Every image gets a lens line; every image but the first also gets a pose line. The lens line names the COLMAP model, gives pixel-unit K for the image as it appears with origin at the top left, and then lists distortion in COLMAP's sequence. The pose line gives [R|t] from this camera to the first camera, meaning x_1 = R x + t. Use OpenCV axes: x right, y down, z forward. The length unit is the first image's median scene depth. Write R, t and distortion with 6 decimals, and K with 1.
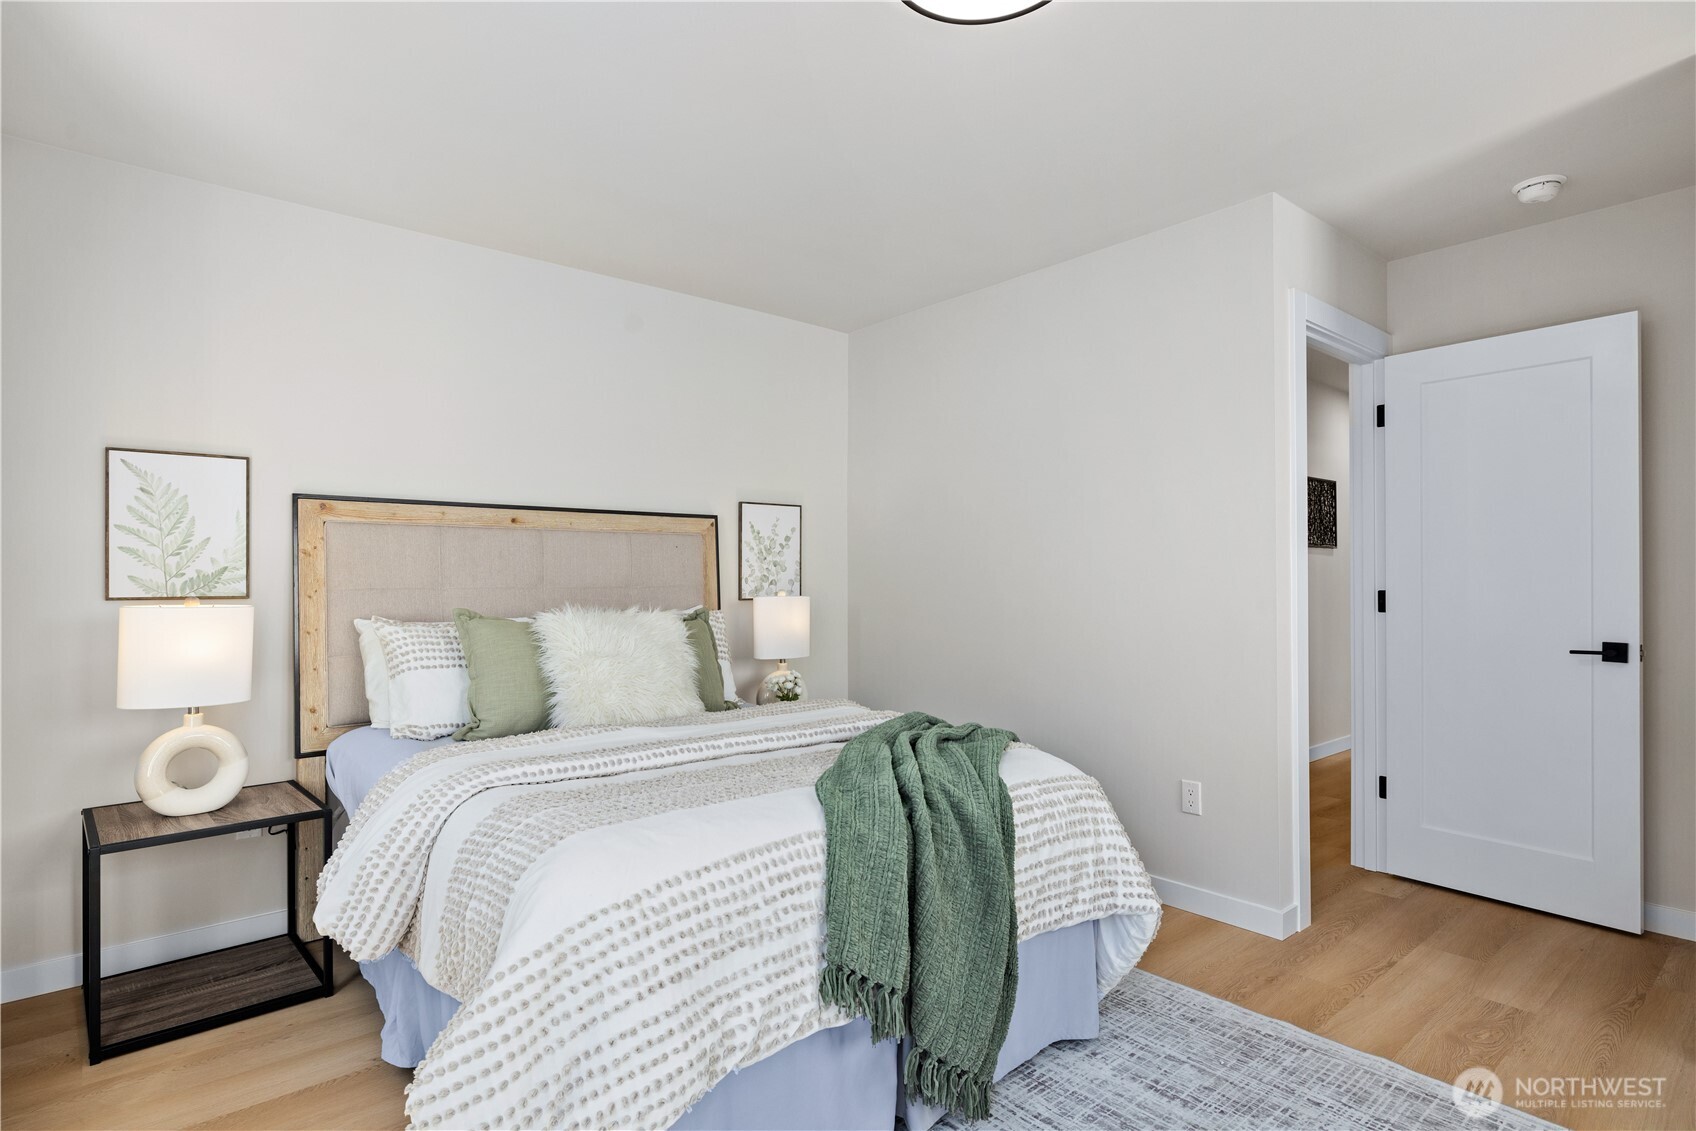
lens RADIAL K [[906.7, 0, 852.0], [0, 906.7, 574.2], [0, 0, 1]] dist [0.002862, 0.000018]
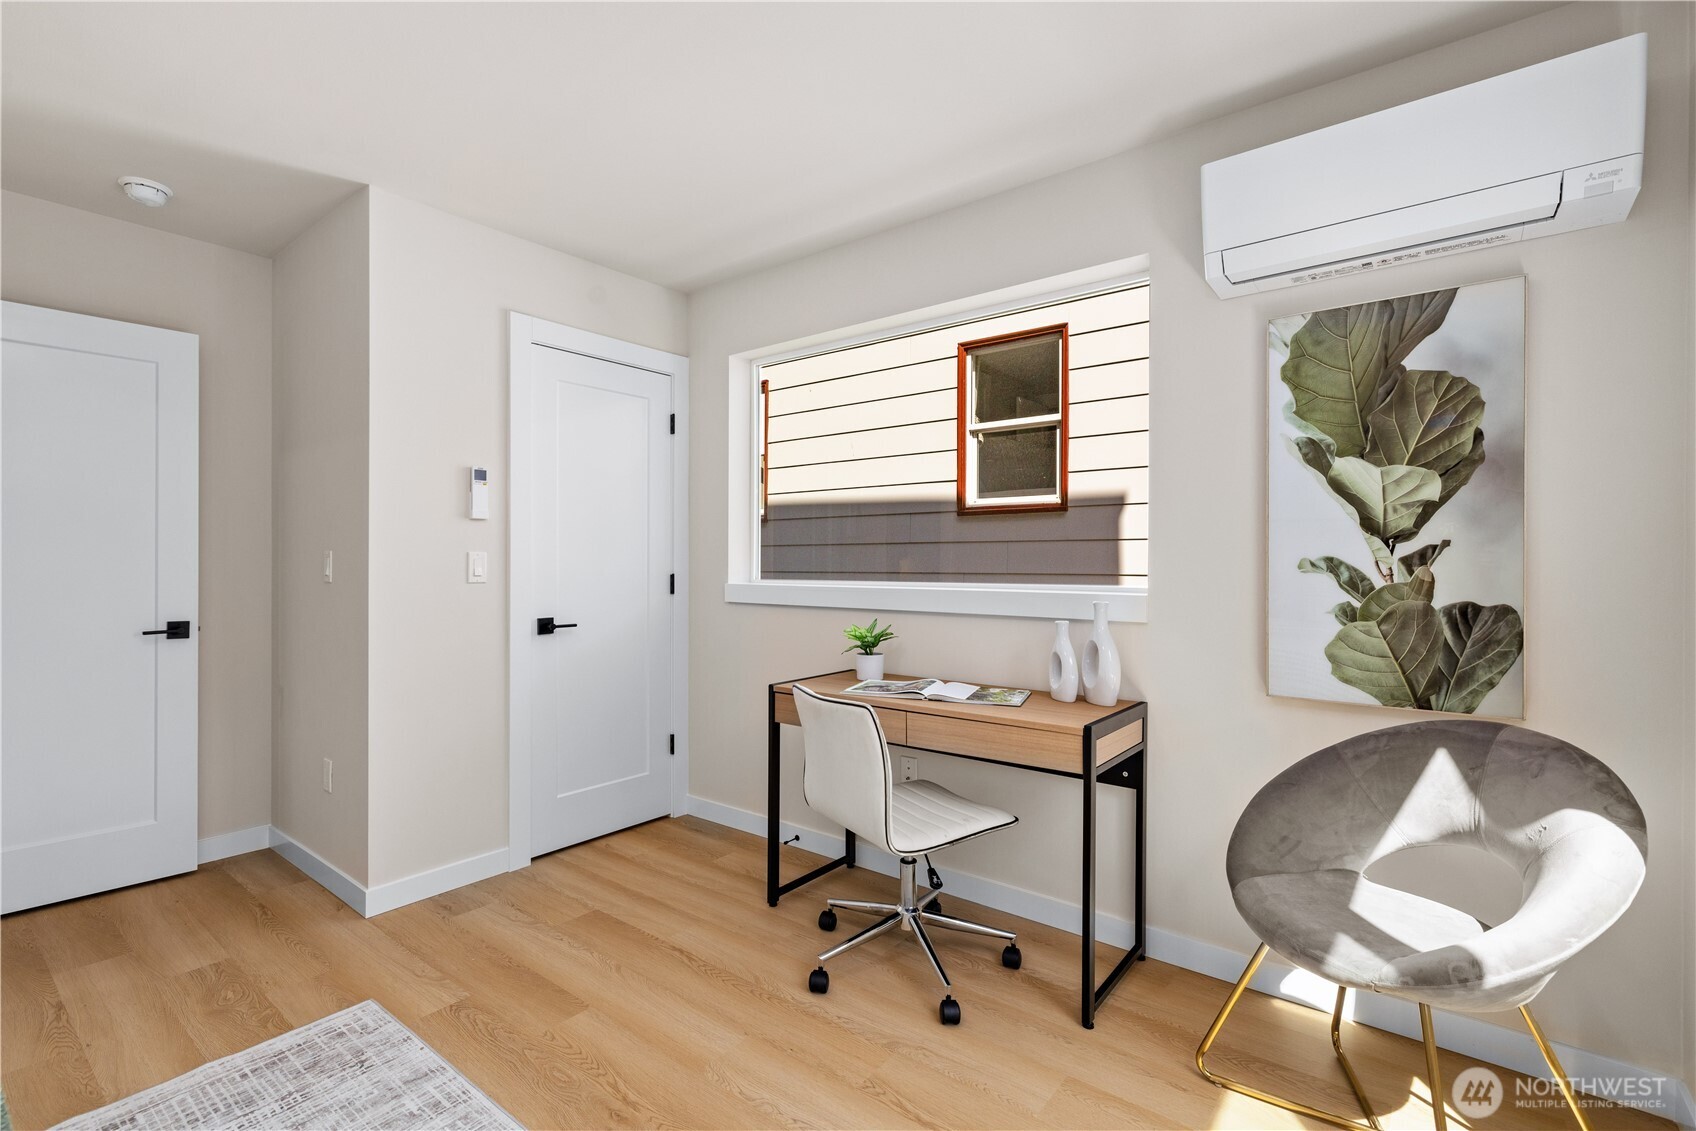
lens RADIAL K [[777.9, 0, 840.7], [0, 777.9, 563.6], [0, 0, 1]] dist [0.002929, 0.000494]
pose [[-0.186752, -0.005154, 0.982394, -0.276502], [-0.003104, 0.999984, 0.004657, -0.003776], [-0.982402, -0.002179, -0.186765, 0.386267]]
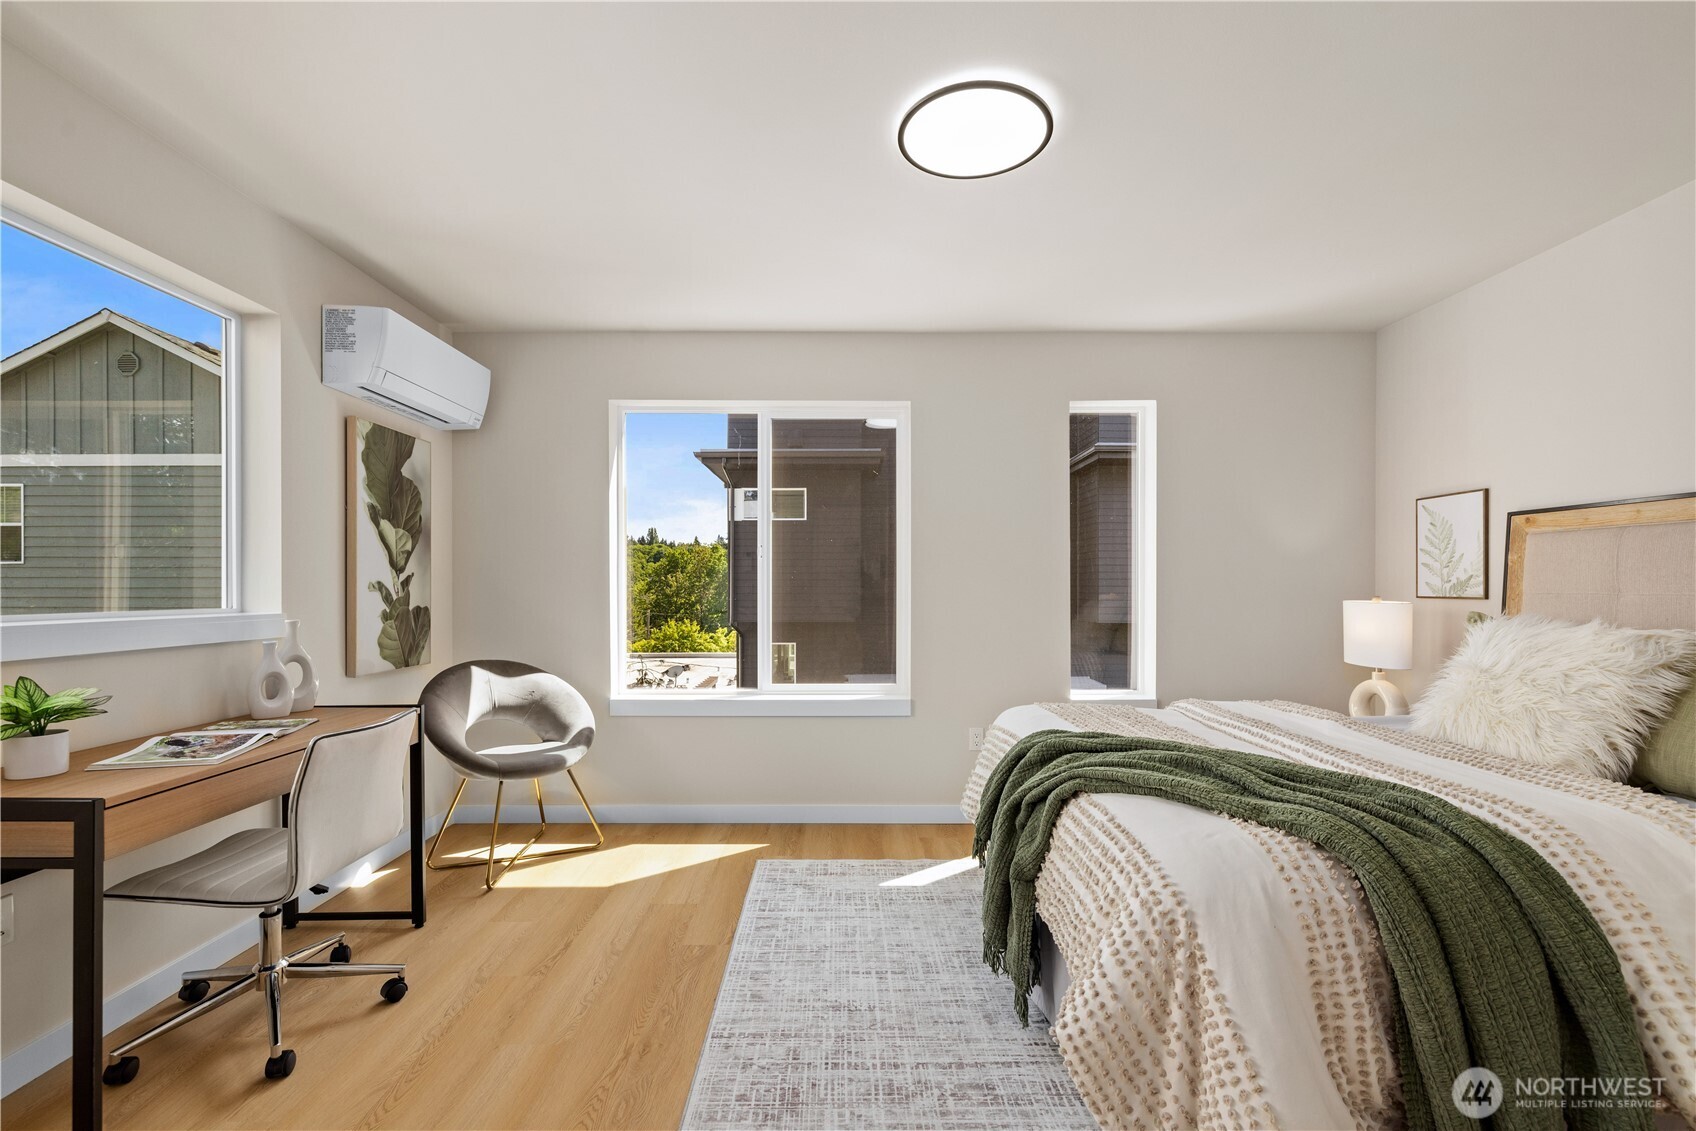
lens RADIAL K [[720.9, 0, 854.4], [0, 720.9, 578.4], [0, 0, 1]] dist [-0.000186, 0.000027]
pose [[-0.623681, -0.007292, -0.781645, 0.726009], [0.005909, 0.999884, -0.014043, 0.006802], [0.781656, -0.013377, -0.623566, 1.000531]]
